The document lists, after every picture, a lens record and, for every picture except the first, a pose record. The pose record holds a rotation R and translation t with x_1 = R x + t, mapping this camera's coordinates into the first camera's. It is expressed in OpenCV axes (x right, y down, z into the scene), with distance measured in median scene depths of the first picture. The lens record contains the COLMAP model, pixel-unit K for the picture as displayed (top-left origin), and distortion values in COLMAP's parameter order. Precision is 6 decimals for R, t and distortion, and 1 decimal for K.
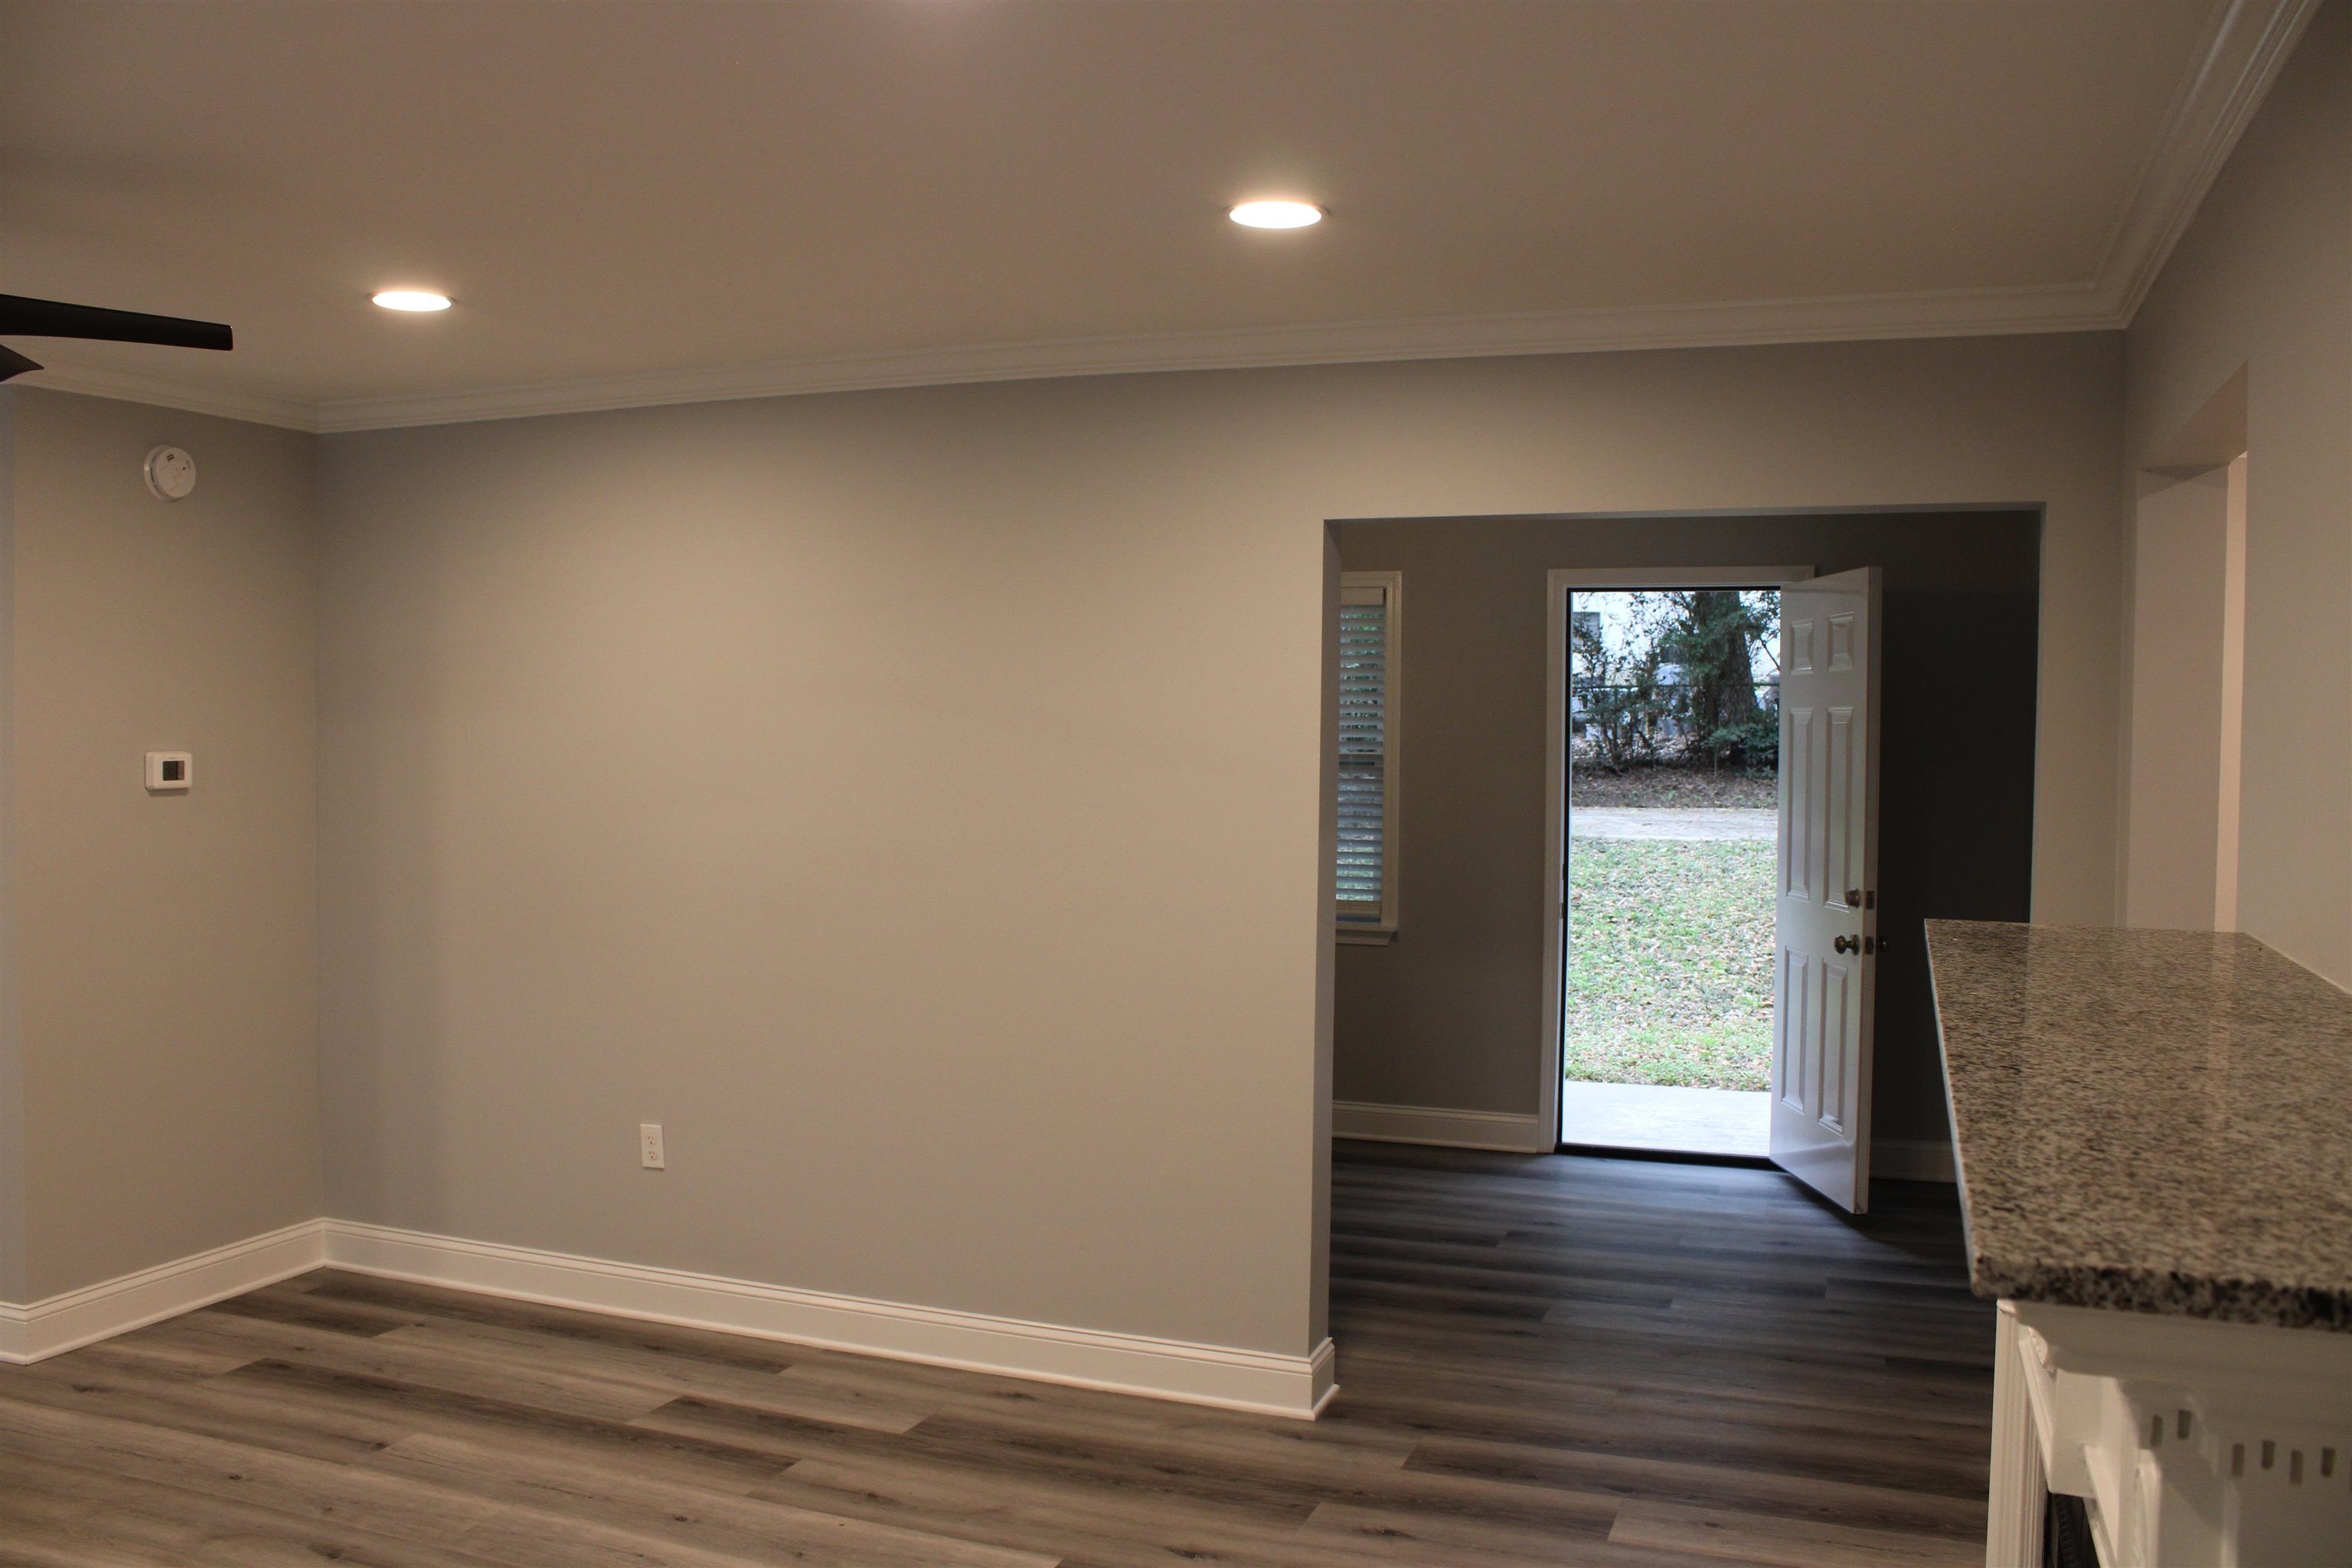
lens RADIAL K [[1933.9, 0, 1166.5], [0, 1933.9, 802.0], [0, 0, 1]] dist [-0.168150, 0.147139]
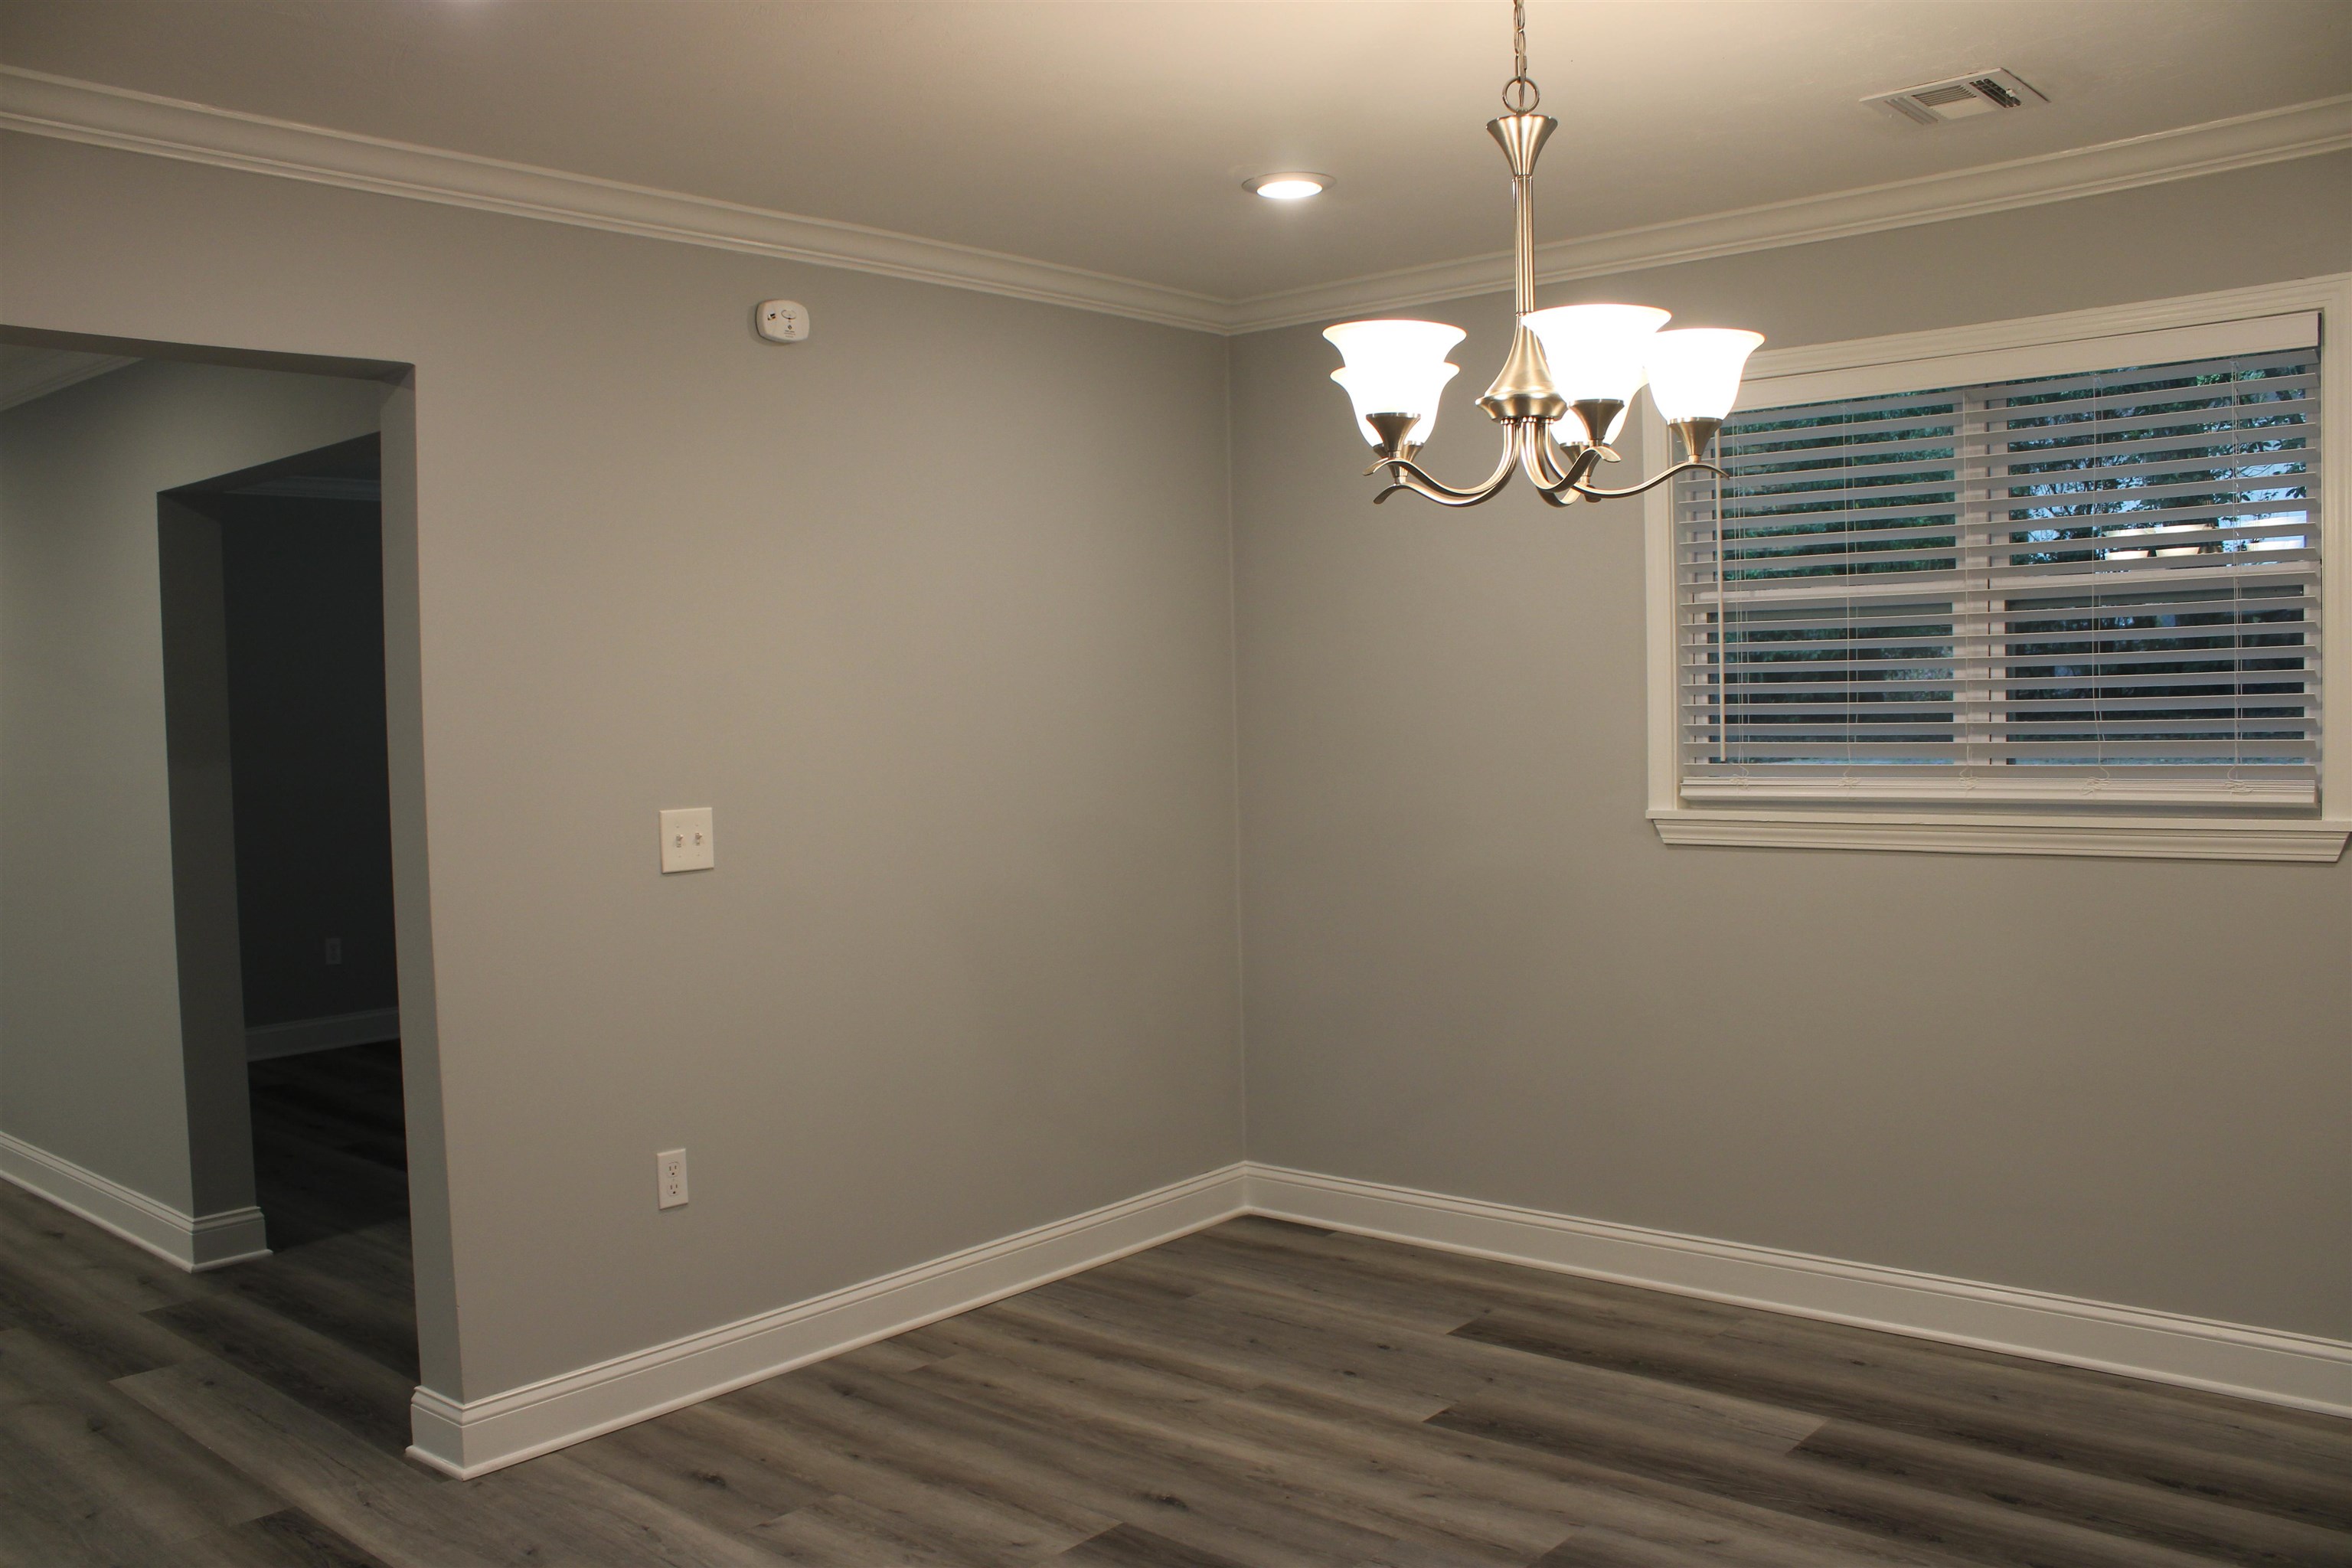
lens RADIAL K [[1933.9, 0, 1166.5], [0, 1933.9, 802.0], [0, 0, 1]] dist [-0.168150, 0.147139]
pose [[0.931085, -0.017169, -0.364398, 1.094245], [0.024984, 0.999548, 0.016742, 0.039242], [0.363946, -0.024692, 0.931093, 0.186961]]
